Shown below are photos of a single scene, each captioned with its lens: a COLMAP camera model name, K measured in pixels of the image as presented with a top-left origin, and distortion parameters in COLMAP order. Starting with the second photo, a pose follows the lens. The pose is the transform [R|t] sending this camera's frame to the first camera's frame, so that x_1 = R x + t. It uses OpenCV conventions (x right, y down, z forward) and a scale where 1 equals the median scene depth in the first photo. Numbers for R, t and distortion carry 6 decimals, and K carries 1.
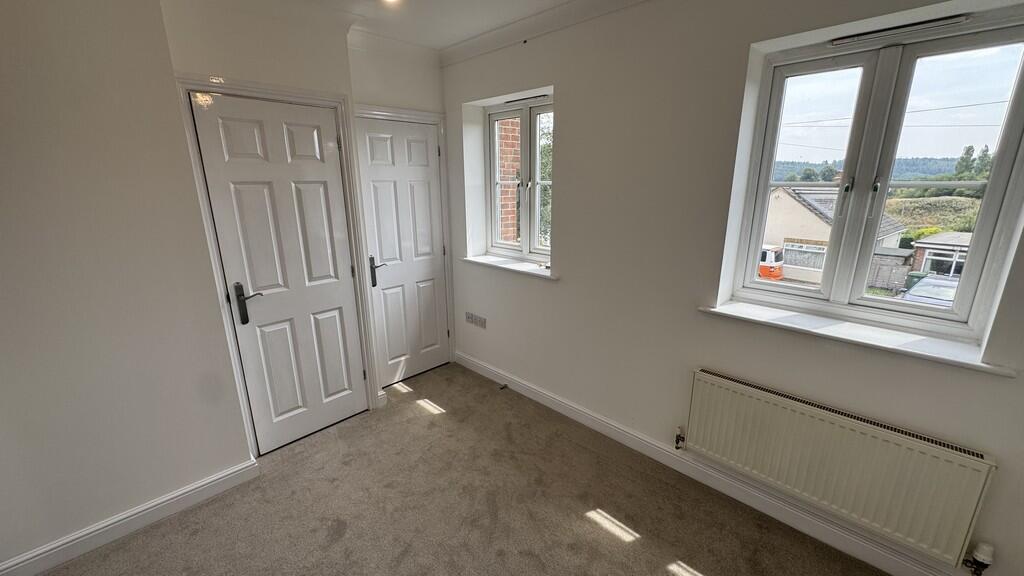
lens RADIAL K [[413.8, 0, 511.6], [0, 413.8, 289.3], [0, 0, 1]] dist [0.009828, 0.000035]
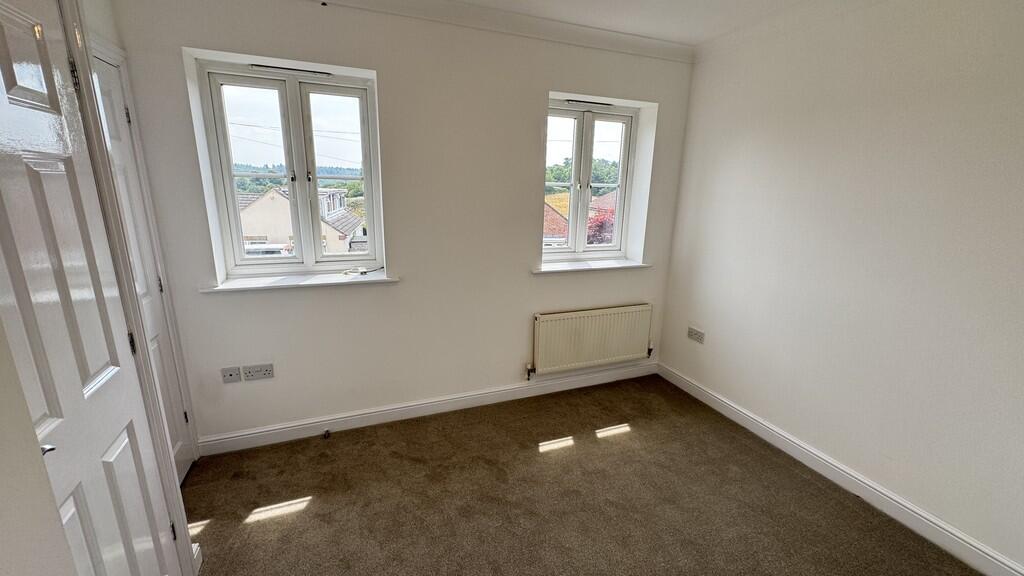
lens RADIAL K [[413.8, 0, 512.8], [0, 413.8, 288.6], [0, 0, 1]] dist [0.009828, 0.000035]
pose [[0.391539, -0.209313, 0.896039, -0.593571], [0.214114, 0.967779, 0.132510, -0.070285], [-0.894903, 0.139971, 0.423740, 0.345756]]
